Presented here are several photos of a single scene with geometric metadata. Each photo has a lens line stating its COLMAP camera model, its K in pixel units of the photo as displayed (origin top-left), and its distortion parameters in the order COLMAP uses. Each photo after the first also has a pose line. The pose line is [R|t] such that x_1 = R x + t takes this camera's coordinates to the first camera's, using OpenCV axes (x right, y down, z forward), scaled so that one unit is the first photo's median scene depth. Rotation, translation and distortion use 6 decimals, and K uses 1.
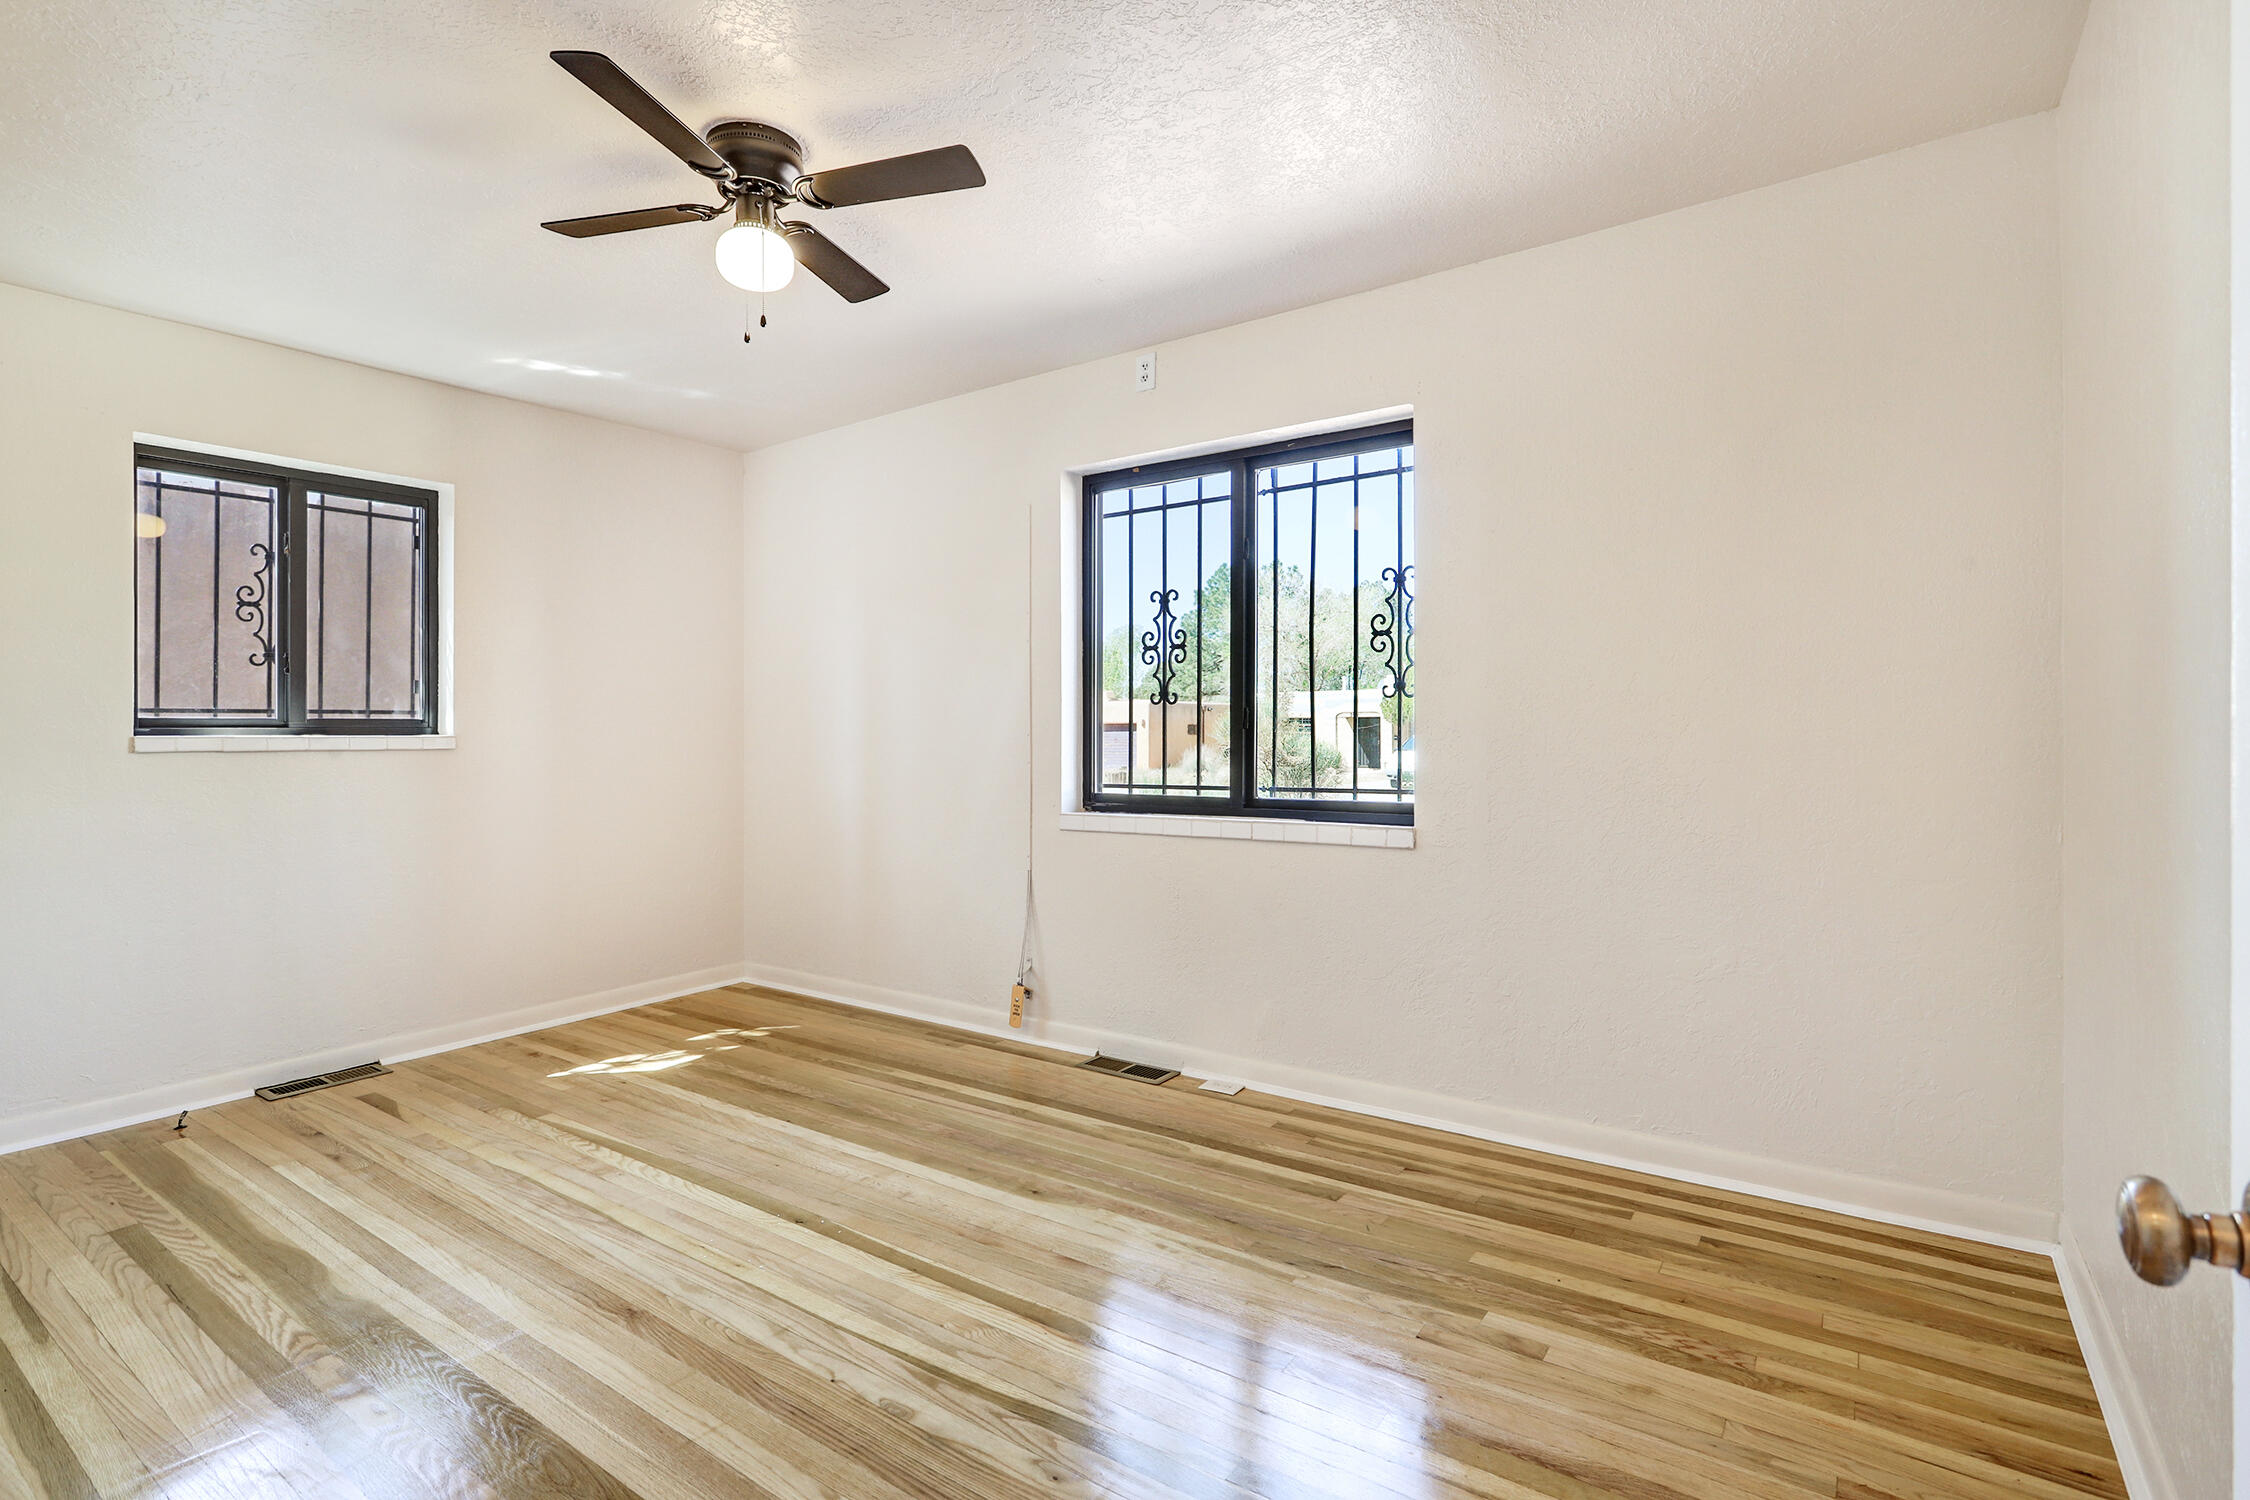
lens RADIAL K [[1067.7, 0, 1125.0], [0, 1067.7, 750.0], [0, 0, 1]] dist [-0.000572, -0.000203]
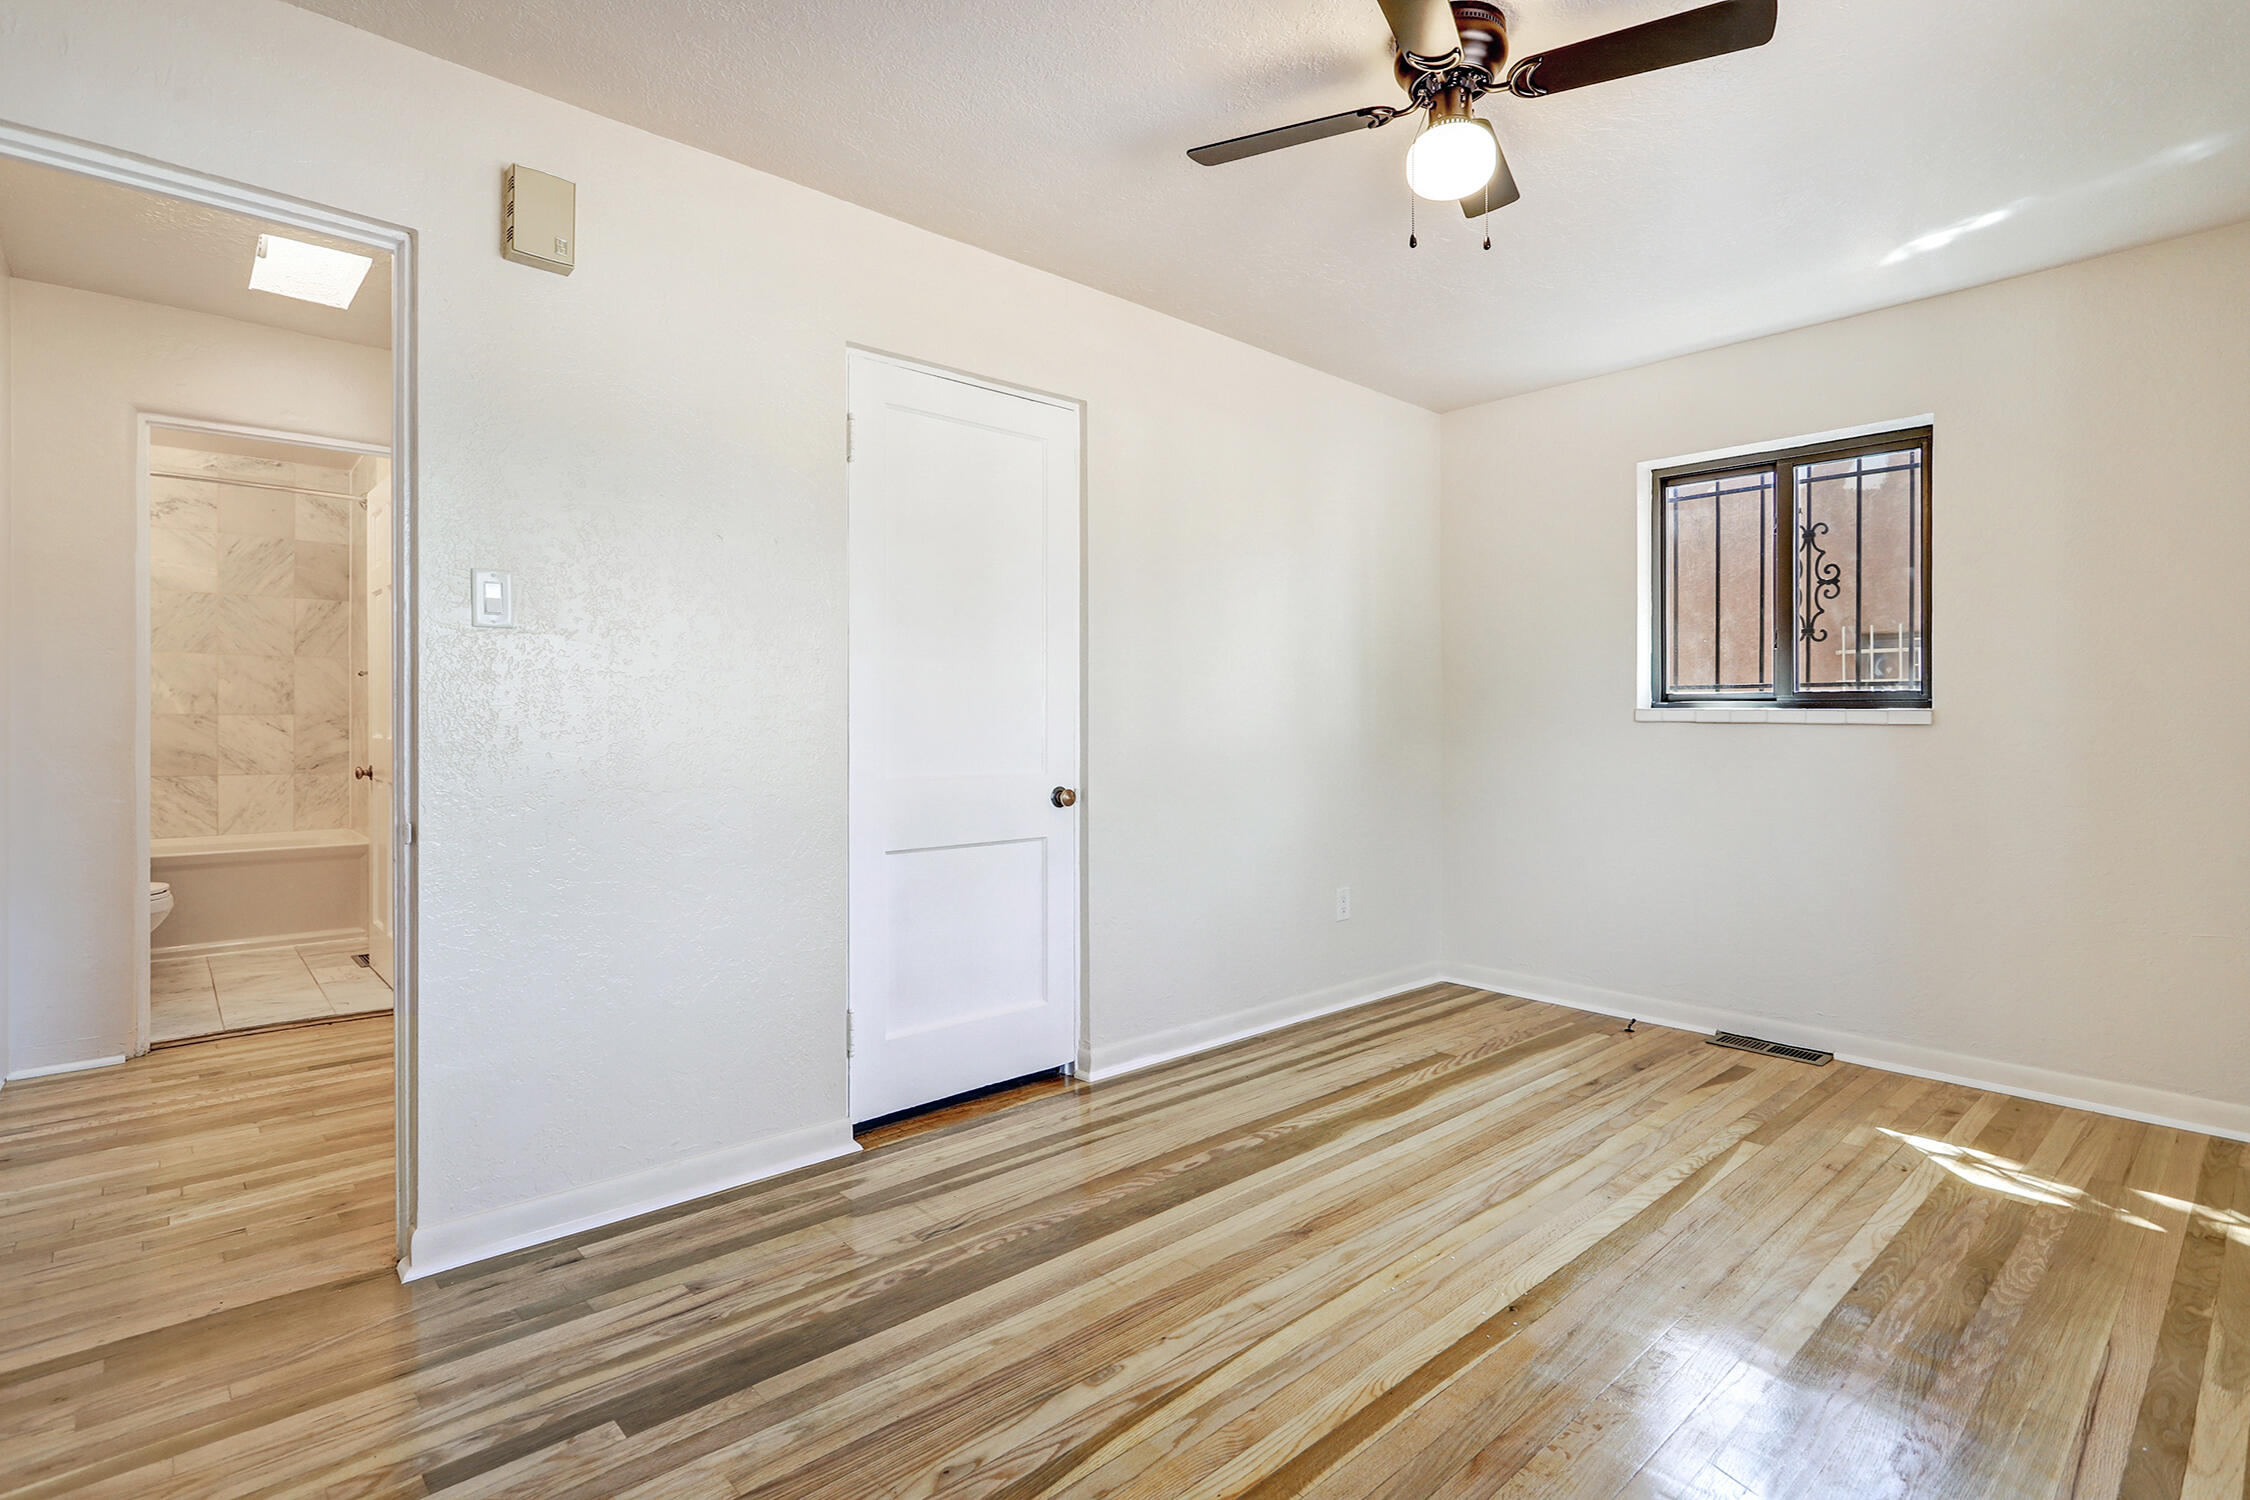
lens RADIAL K [[1078.4, 0, 1127.9], [0, 1078.4, 732.9], [0, 0, 1]] dist [0.000661, 0.000179]
pose [[-0.216655, 0.022227, -0.975995, 0.418804], [-0.017709, 0.999487, 0.026693, -0.007922], [0.976088, 0.023067, -0.216151, 0.677785]]
